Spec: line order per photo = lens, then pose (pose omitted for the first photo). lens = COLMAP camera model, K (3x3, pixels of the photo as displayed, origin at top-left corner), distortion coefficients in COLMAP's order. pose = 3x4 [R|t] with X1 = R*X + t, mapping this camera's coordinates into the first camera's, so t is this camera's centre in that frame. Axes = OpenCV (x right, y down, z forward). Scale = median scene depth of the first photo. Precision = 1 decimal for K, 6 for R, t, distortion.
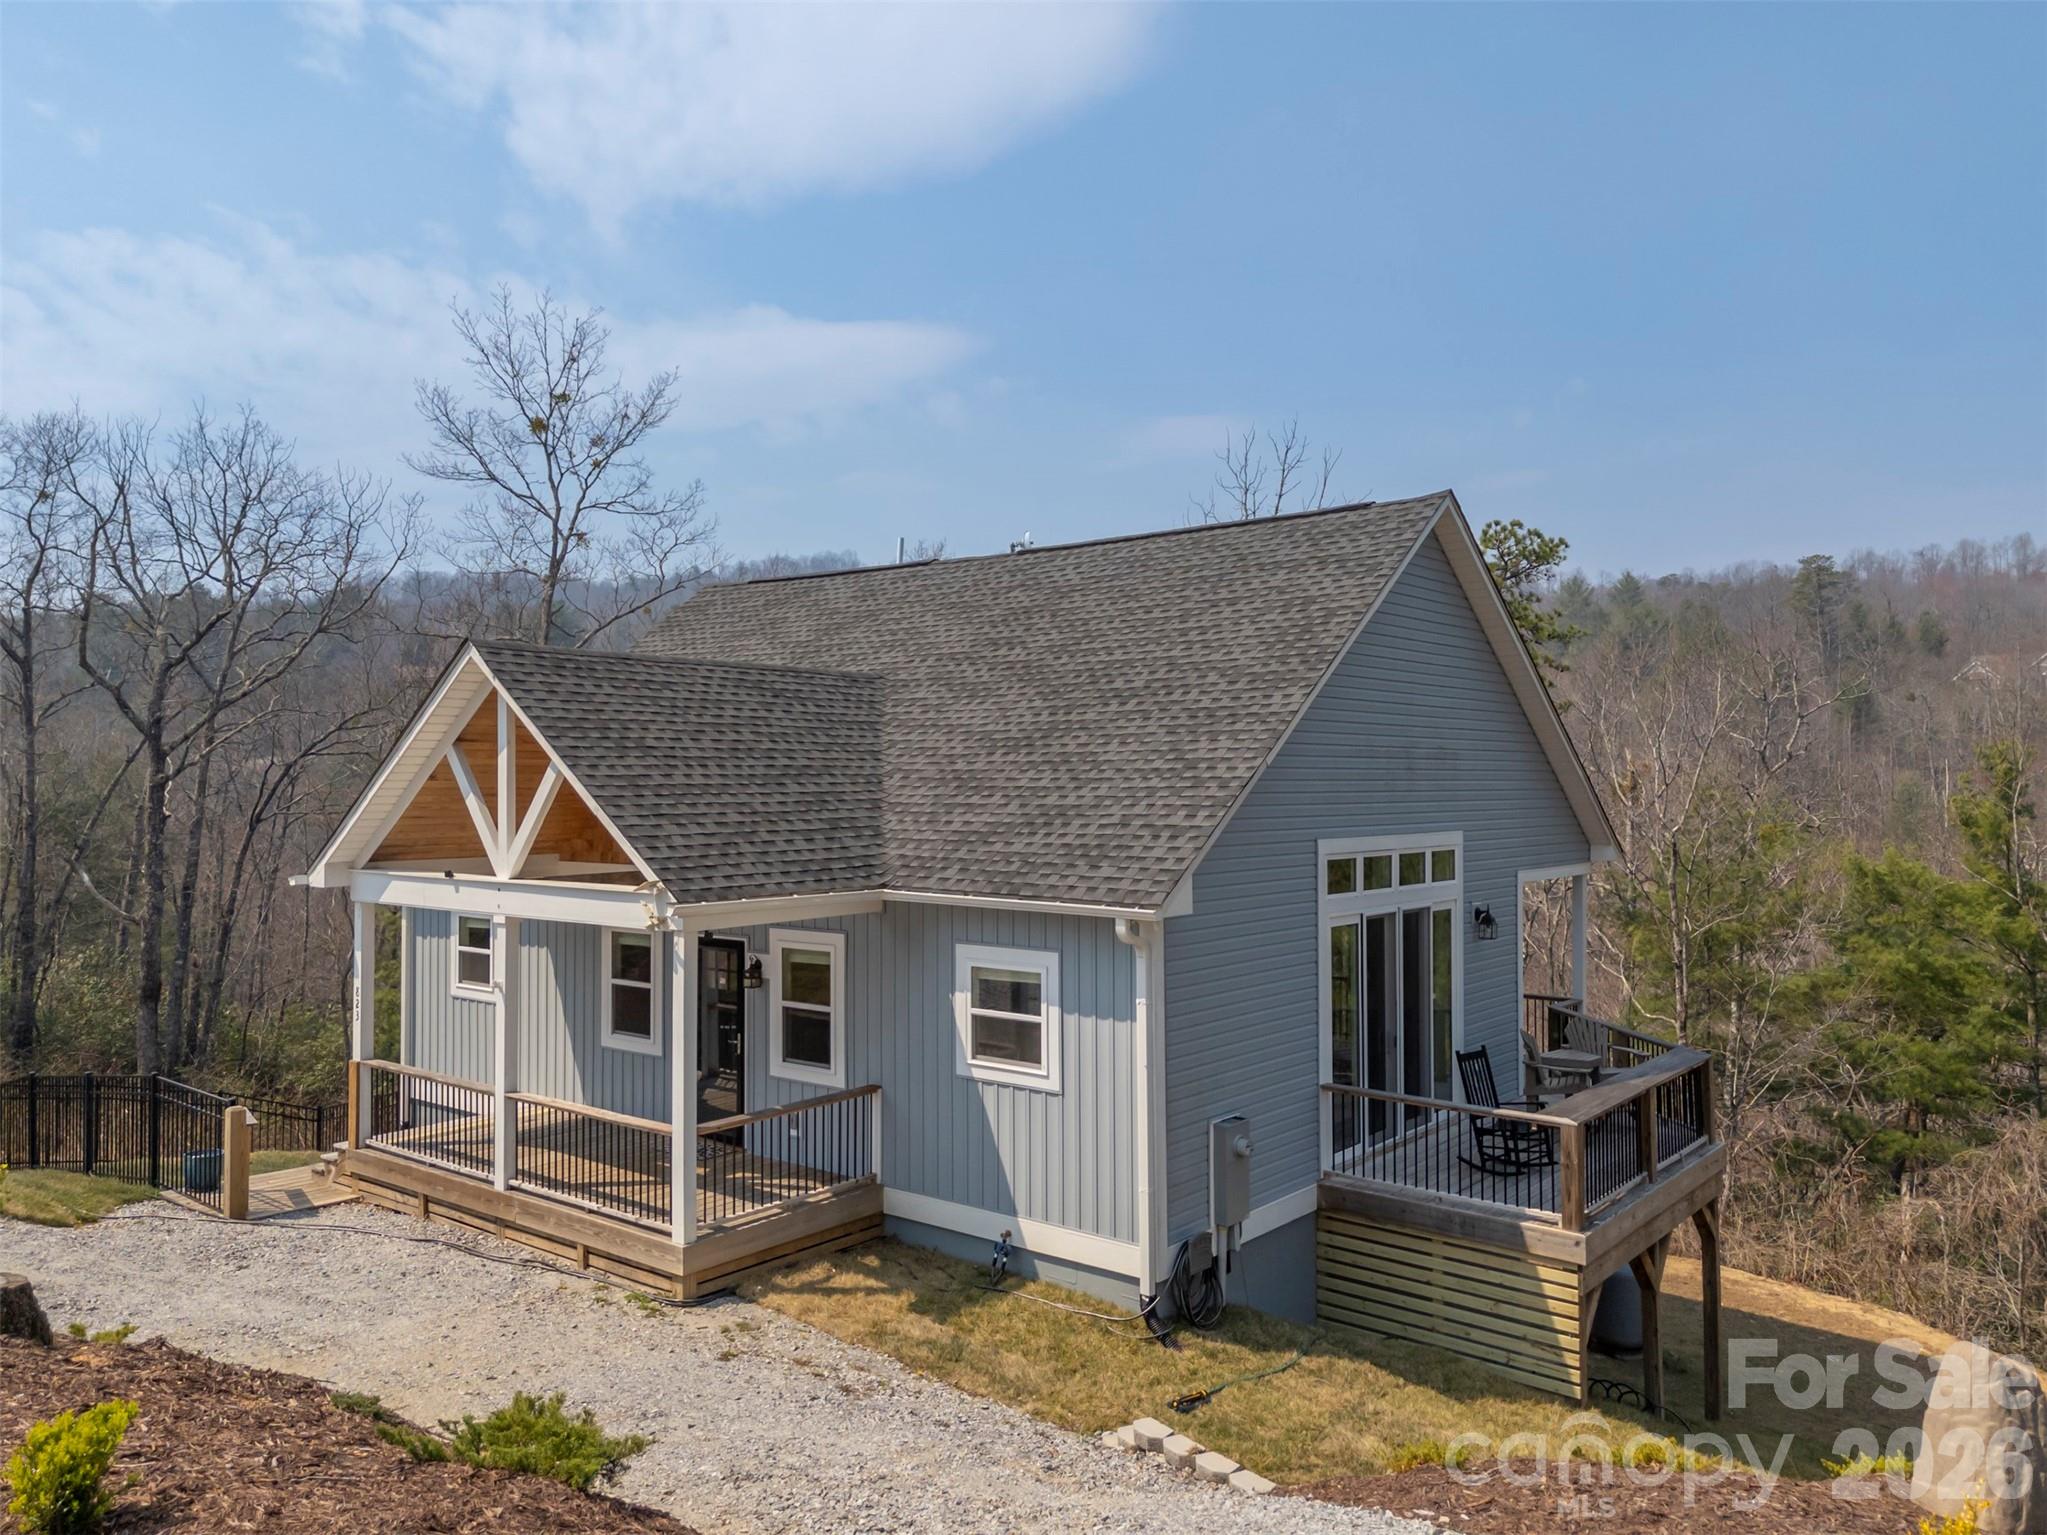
lens RADIAL K [[1496.7, 0, 1023.5], [0, 1496.7, 767.5], [0, 0, 1]] dist [0.103818, -0.074162]
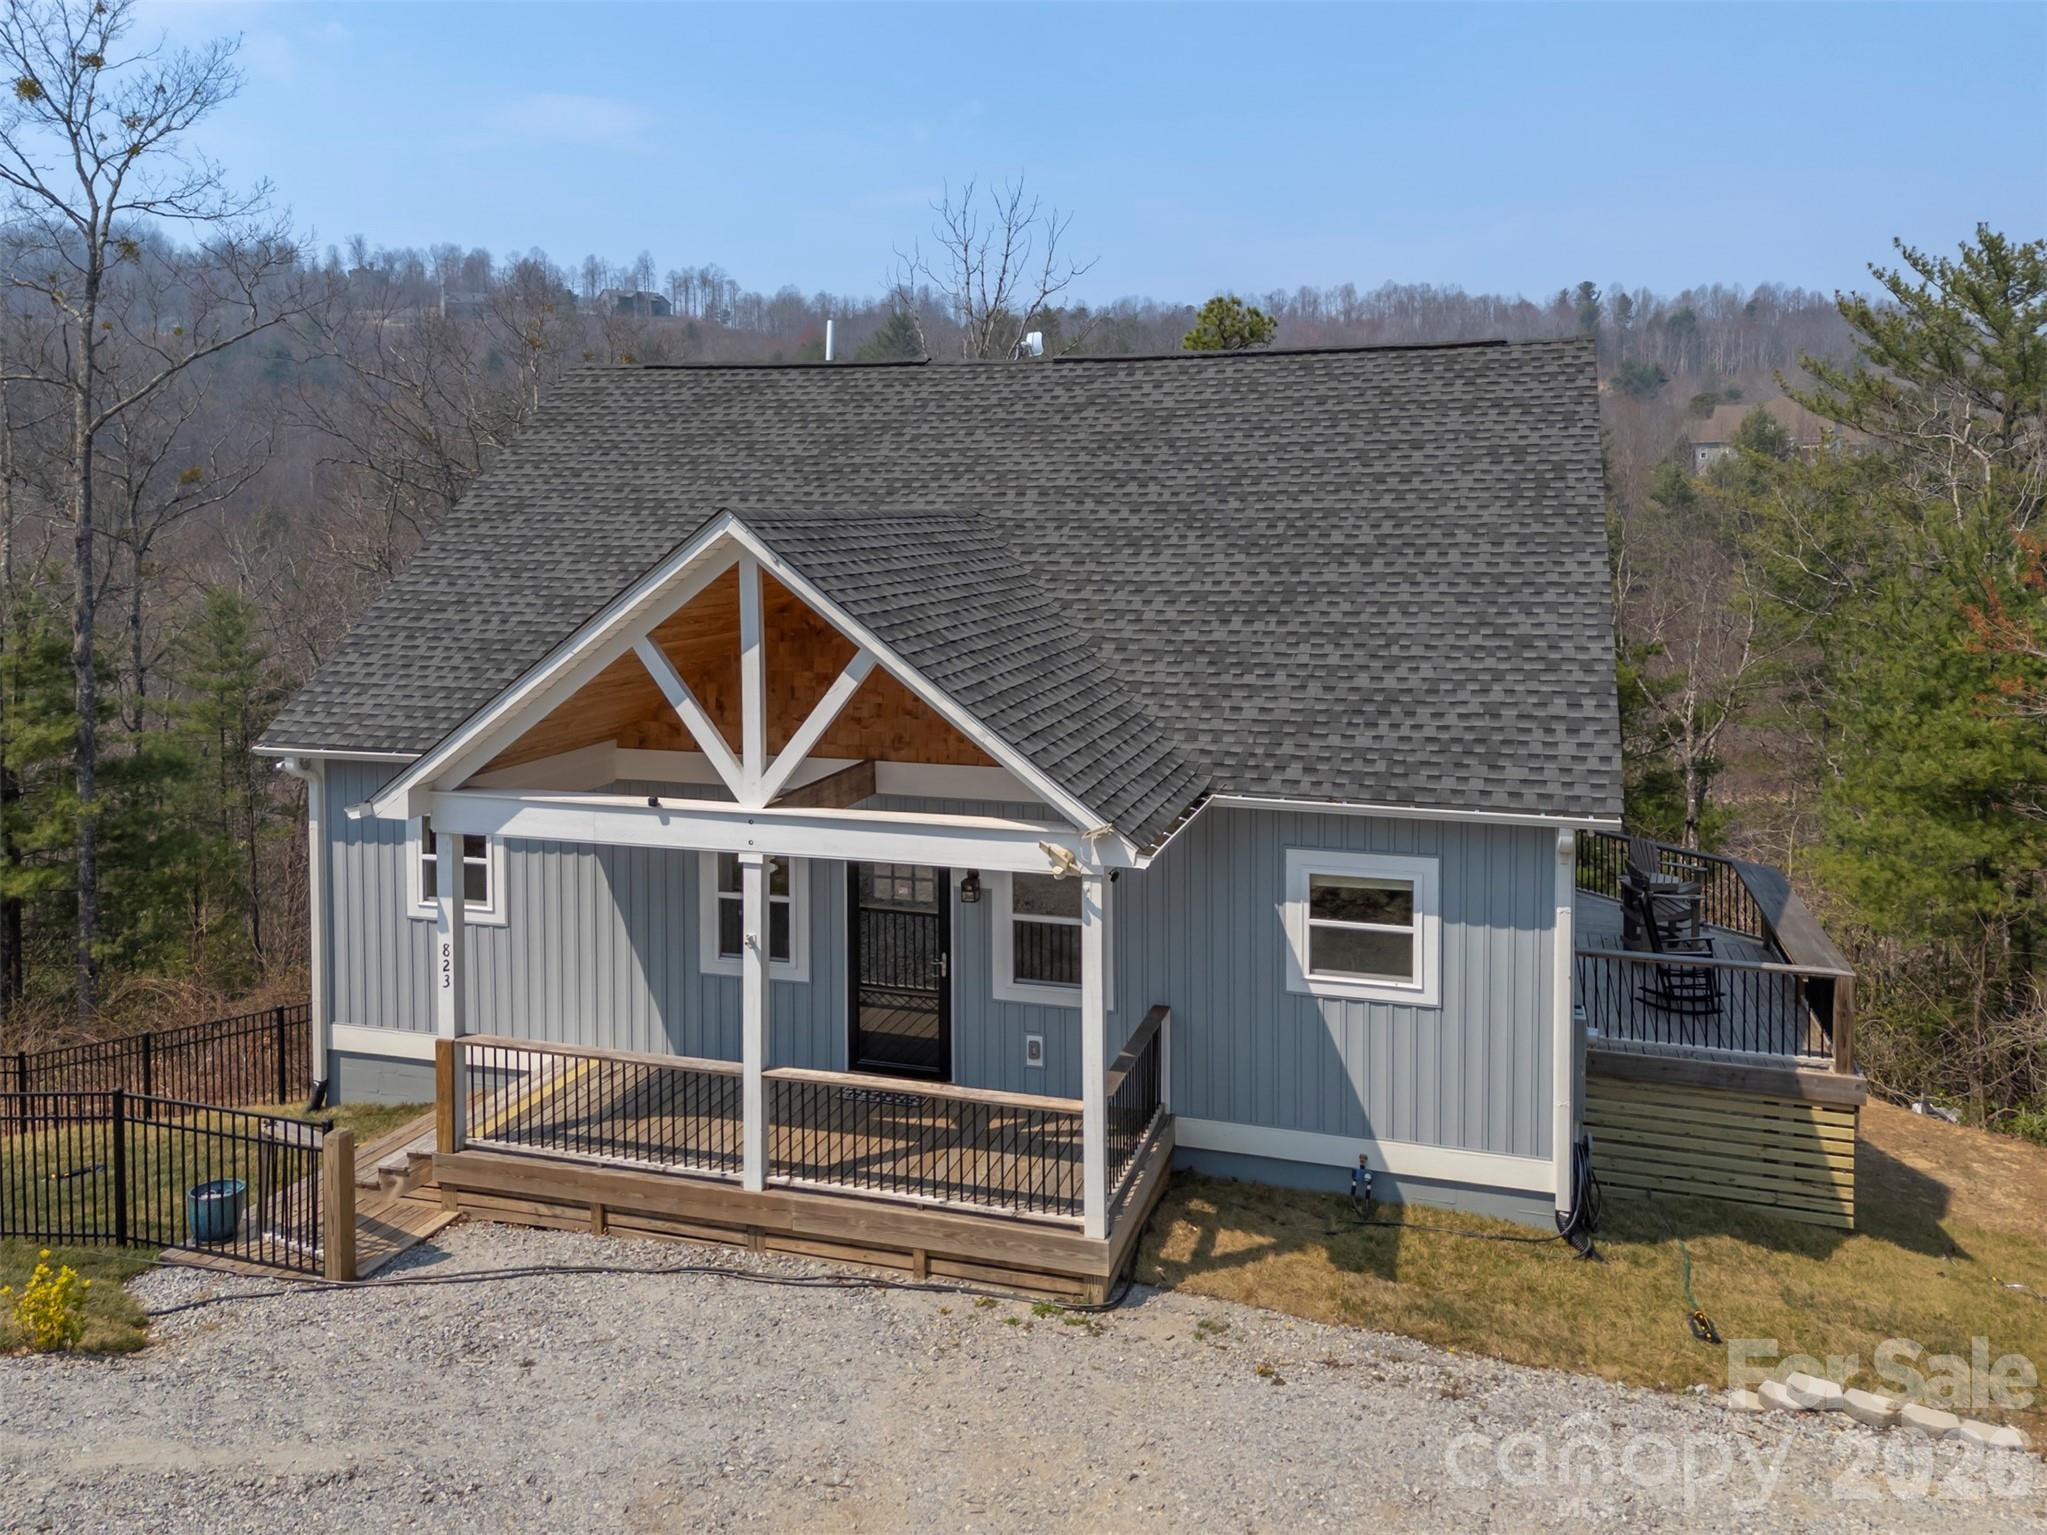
lens RADIAL K [[1559.8, 0, 1030.9], [0, 1559.8, 574.8], [0, 0, 1]] dist [0.052117, -0.004613]
pose [[0.923013, -0.020957, 0.384197, -0.549594], [-0.001621, 0.998295, 0.058350, -0.102093], [-0.384765, -0.054481, 0.921405, 0.204040]]
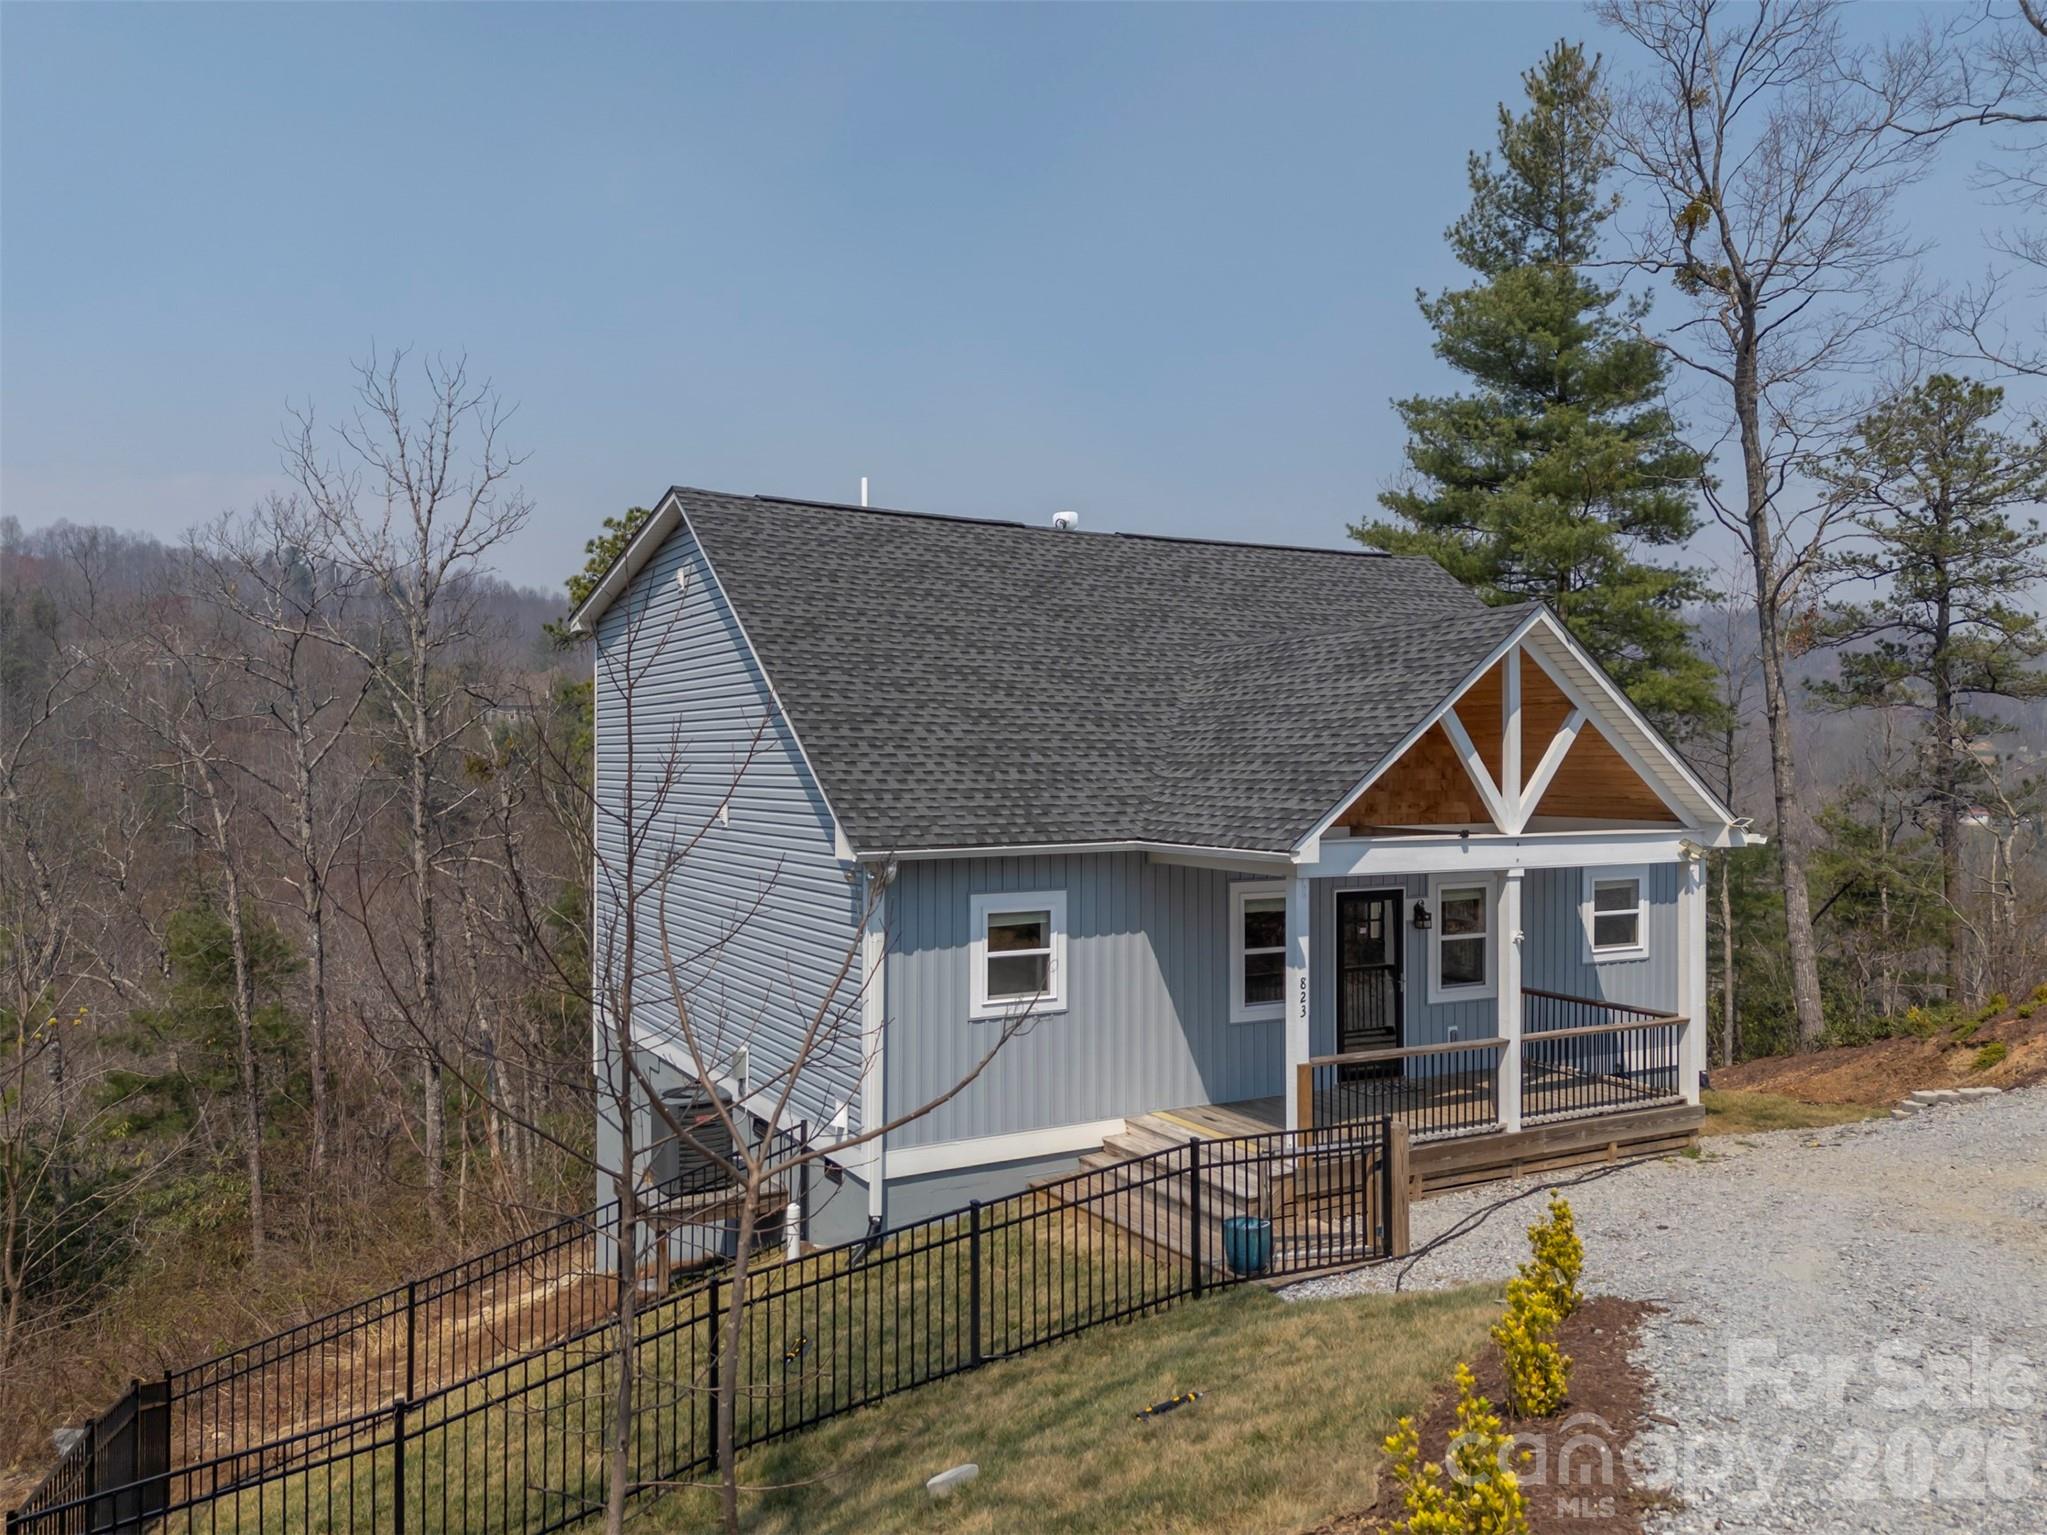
lens RADIAL K [[1496.7, 0, 1023.5], [0, 1496.7, 767.5], [0, 0, 1]] dist [0.103818, -0.074162]
pose [[0.356964, -0.001184, 0.934117, -1.513064], [-0.008384, 0.999955, 0.004472, 0.027009], [-0.934081, -0.009428, 0.356938, 0.994641]]
